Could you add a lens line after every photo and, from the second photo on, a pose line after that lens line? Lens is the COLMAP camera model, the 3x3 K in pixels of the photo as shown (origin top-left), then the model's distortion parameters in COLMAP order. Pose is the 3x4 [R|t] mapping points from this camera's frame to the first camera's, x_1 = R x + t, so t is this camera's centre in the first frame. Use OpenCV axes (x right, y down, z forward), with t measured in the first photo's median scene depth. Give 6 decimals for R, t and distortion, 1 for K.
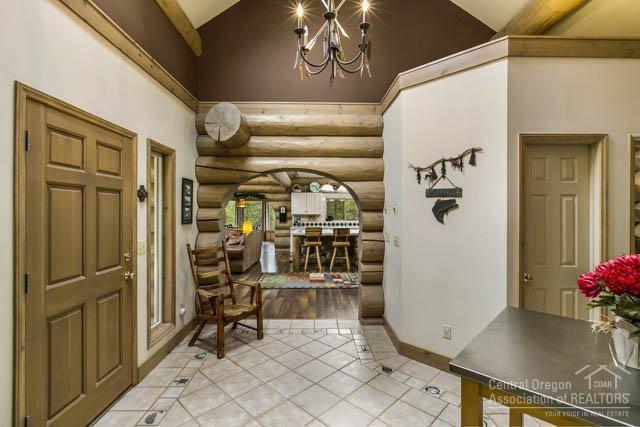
lens RADIAL K [[309.0, 0, 320.0], [0, 309.0, 213.5], [0, 0, 1]] dist [0.000003, -0.000004]
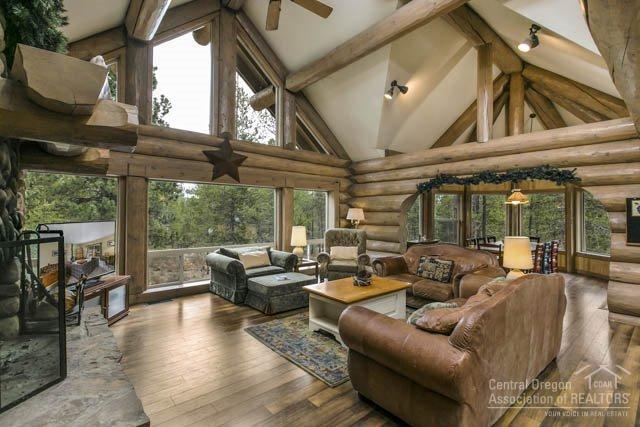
lens RADIAL K [[298.5, 0, 320.0], [0, 298.5, 213.5], [0, 0, 1]] dist [-0.004633, -0.001120]
pose [[0.636486, 0.002155, -0.771286, -0.090006], [-0.006289, 0.999977, -0.002396, -0.002157], [0.771263, 0.006375, 0.636485, 0.499198]]
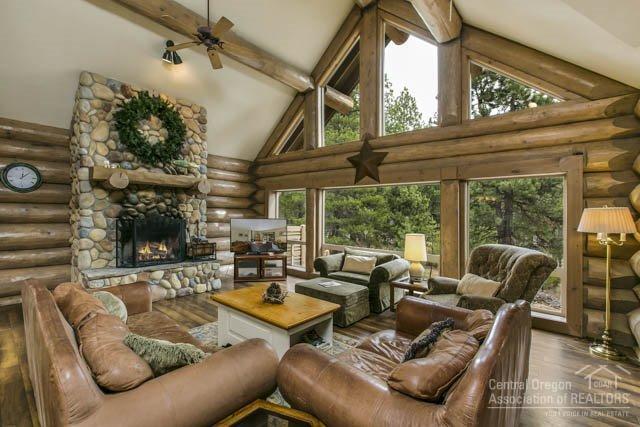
lens RADIAL K [[298.5, 0, 320.0], [0, 298.5, 213.5], [0, 0, 1]] dist [-0.004633, -0.001120]
pose [[-0.663638, -0.004211, -0.748042, -0.105501], [-0.008888, 0.999958, 0.002256, -0.003060], [0.748001, 0.008146, -0.663648, 0.617695]]
